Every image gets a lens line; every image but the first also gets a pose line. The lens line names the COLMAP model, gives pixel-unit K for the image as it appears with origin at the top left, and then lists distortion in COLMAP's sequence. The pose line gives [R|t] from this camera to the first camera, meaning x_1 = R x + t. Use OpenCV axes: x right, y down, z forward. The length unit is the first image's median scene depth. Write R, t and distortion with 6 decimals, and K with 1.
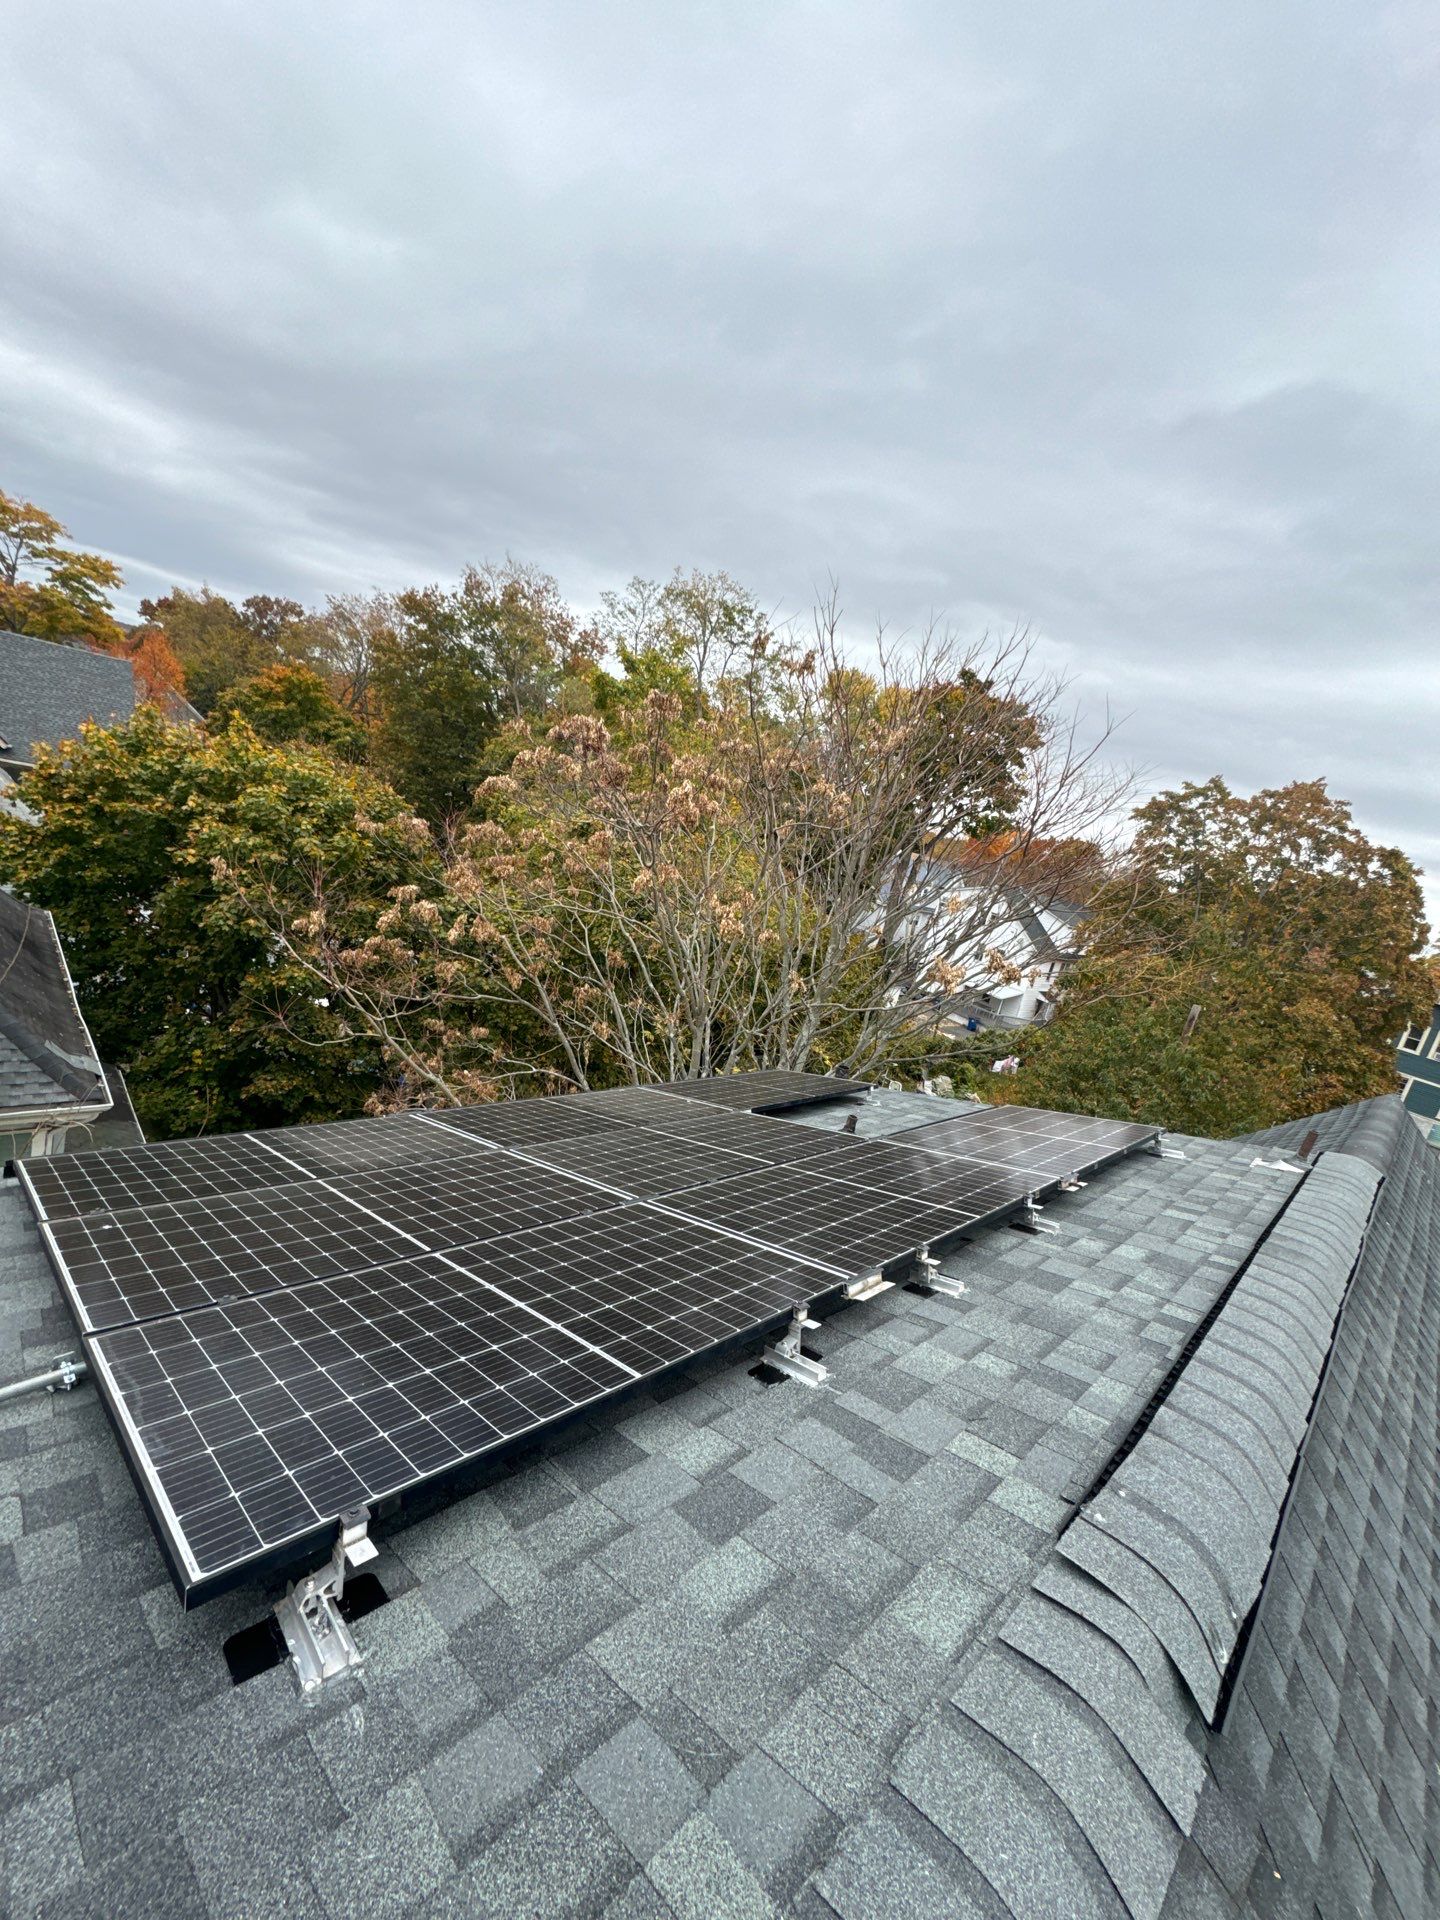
lens RADIAL K [[771.8, 0, 716.7], [0, 771.8, 953.3], [0, 0, 1]] dist [-0.003141, 0.000060]
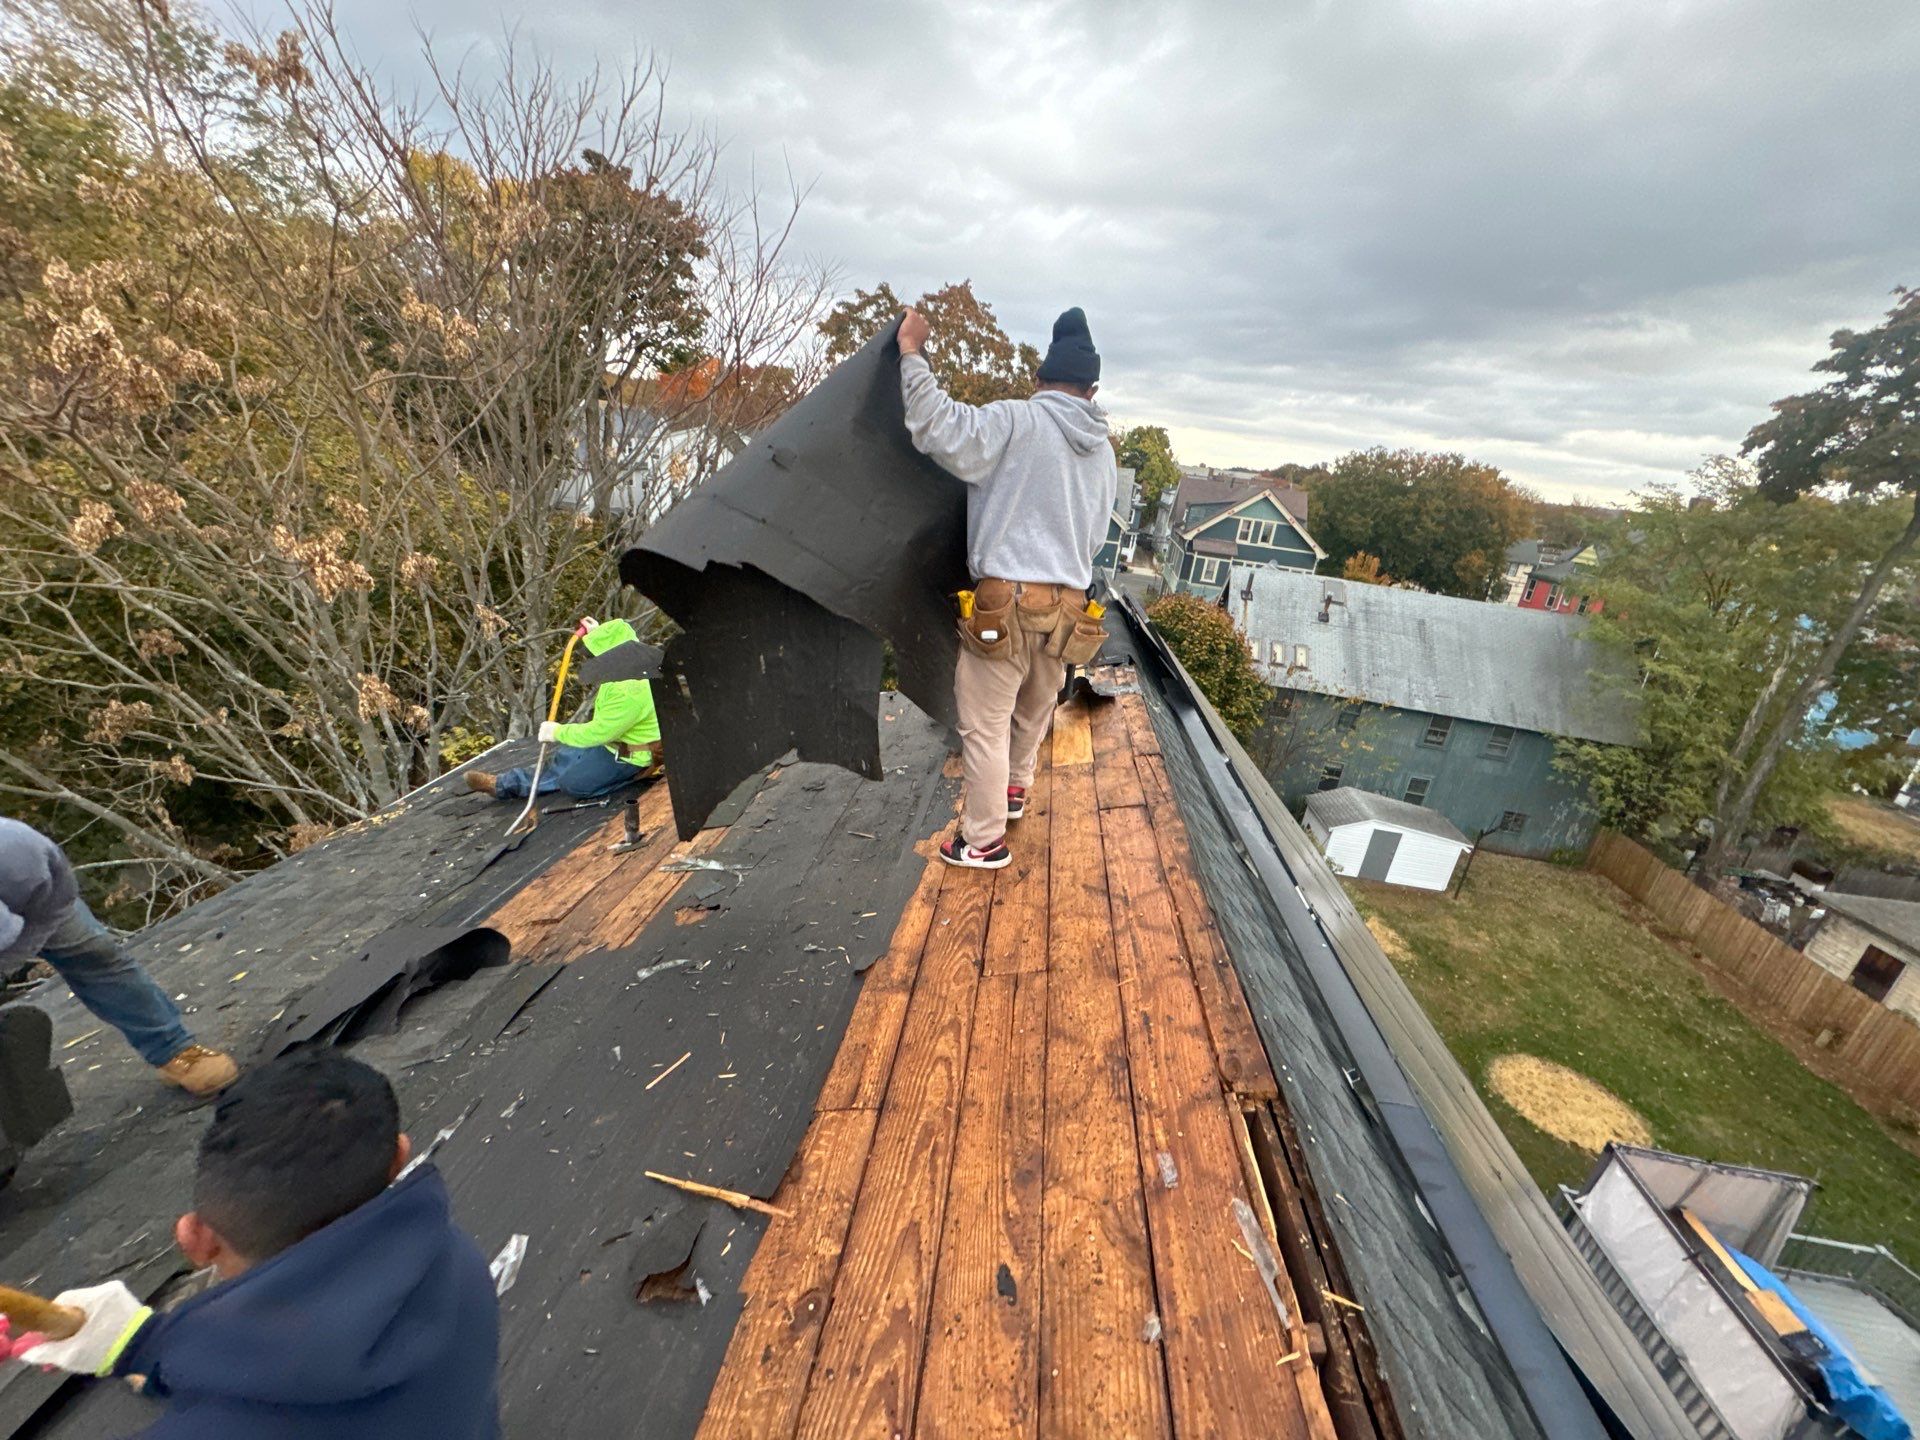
lens RADIAL K [[756.5, 0, 965.3], [0, 756.5, 712.0], [0, 0, 1]] dist [-0.003220, -0.000396]
pose [[0.780741, -0.342470, 0.522645, 0.051975], [0.188625, 0.926579, 0.325379, -0.022020], [-0.595705, -0.155453, 0.788017, 0.175984]]
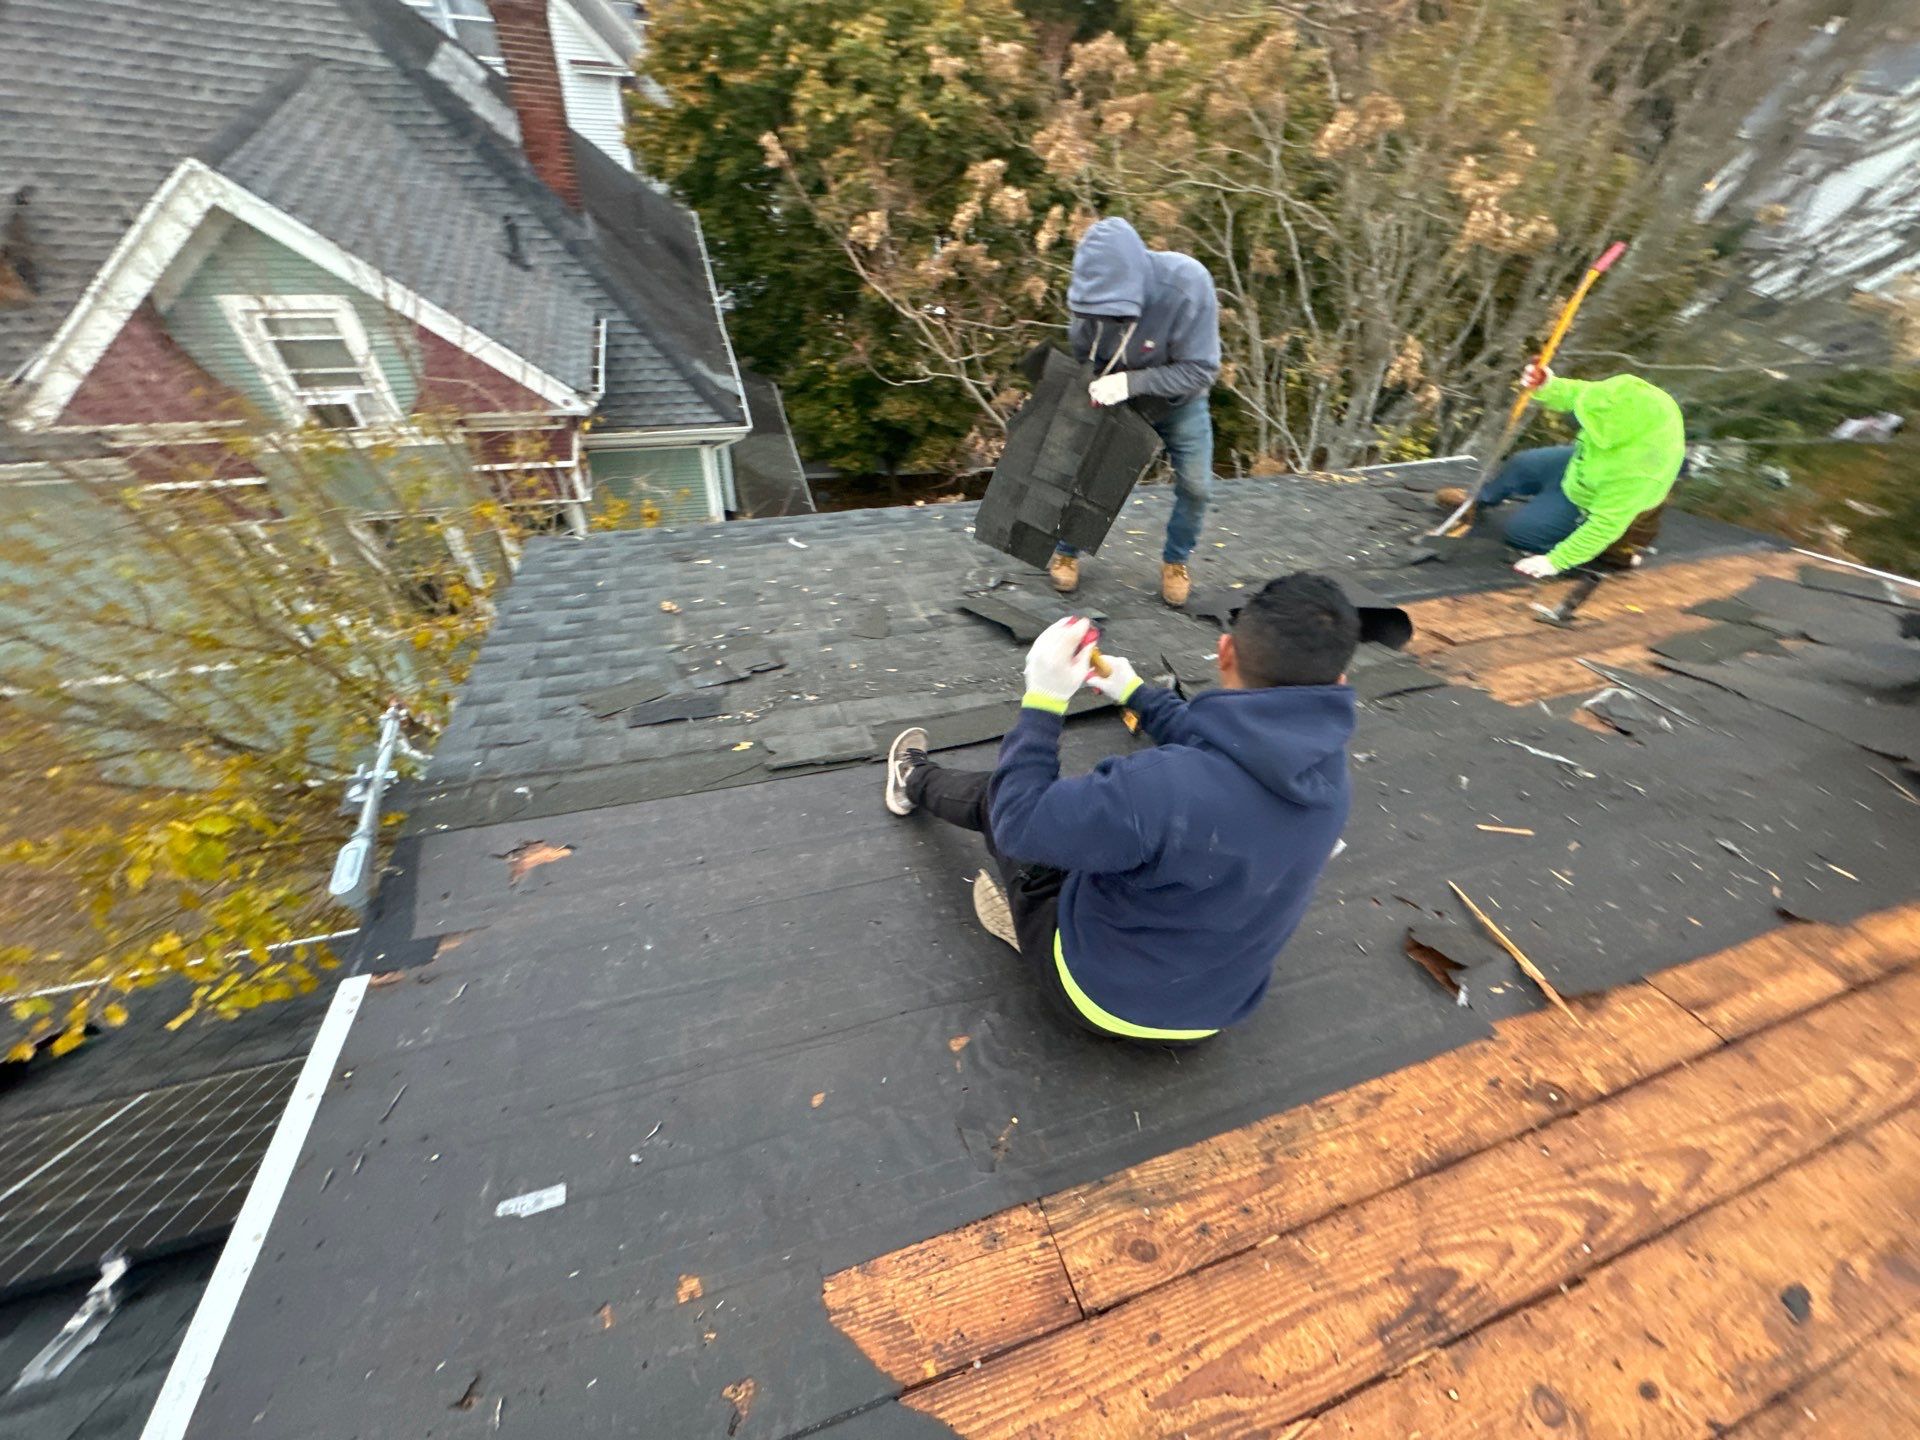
lens RADIAL K [[759.7, 0, 955.3], [0, 759.7, 720.4], [0, 0, 1]] dist [-0.003425, -0.000192]
pose [[0.887356, 0.227393, -0.401112, -0.005673], [0.023126, 0.846888, 0.531268, -0.018076], [0.460504, -0.480700, 0.746233, 0.157617]]
